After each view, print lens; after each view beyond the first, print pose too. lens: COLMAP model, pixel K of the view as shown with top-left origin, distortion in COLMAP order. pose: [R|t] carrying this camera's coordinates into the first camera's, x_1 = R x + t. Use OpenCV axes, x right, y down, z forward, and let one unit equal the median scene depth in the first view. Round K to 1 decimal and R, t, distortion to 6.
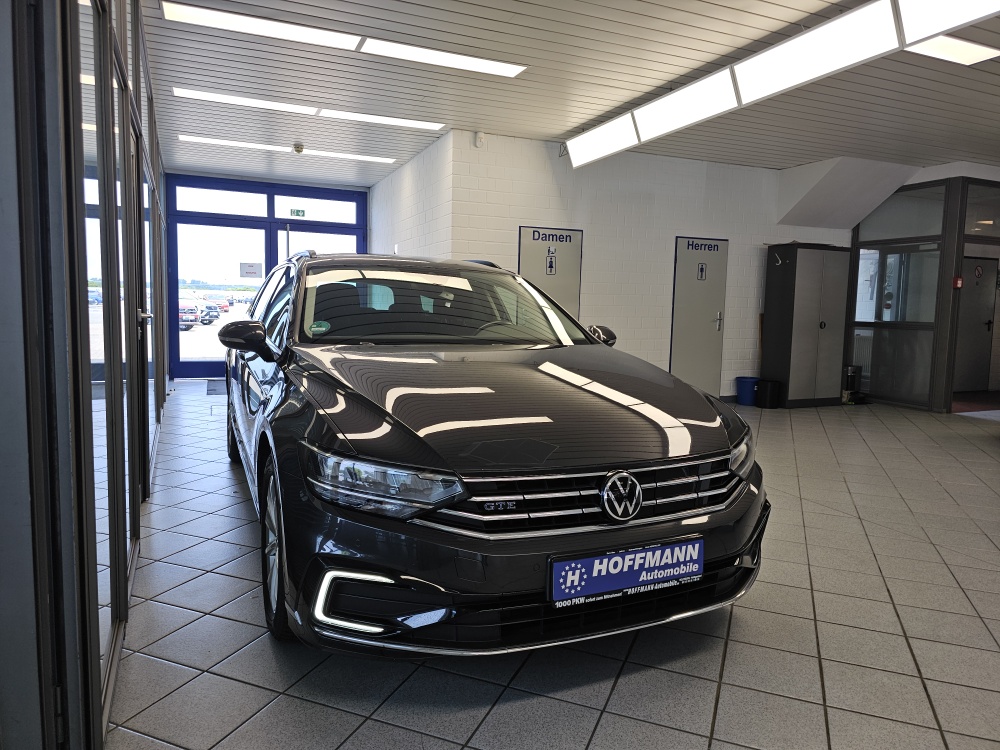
lens RADIAL K [[664.0, 0, 506.0], [0, 664.0, 363.9], [0, 0, 1]] dist [0.097181, -0.129421]
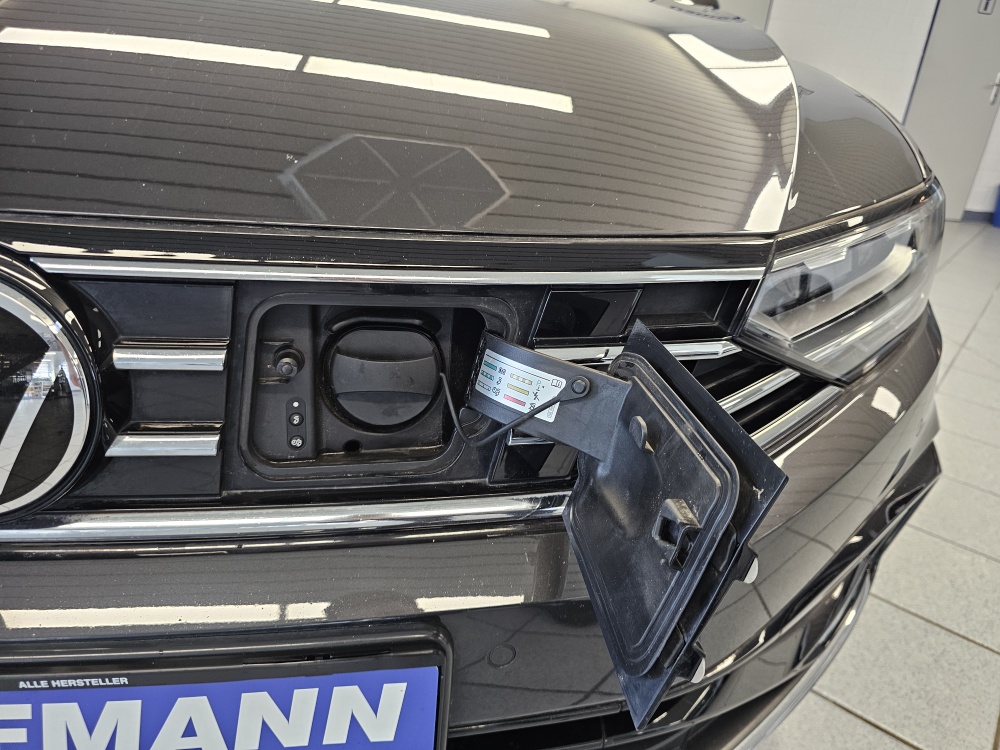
lens RADIAL K [[679.4, 0, 512.8], [0, 679.4, 376.4], [0, 0, 1]] dist [0.050701, -0.059253]
pose [[0.955144, 0.175170, -0.238779, 0.331034], [-0.093391, 0.943326, 0.318457, 0.112288], [0.281030, -0.281872, 0.917371, 0.809927]]
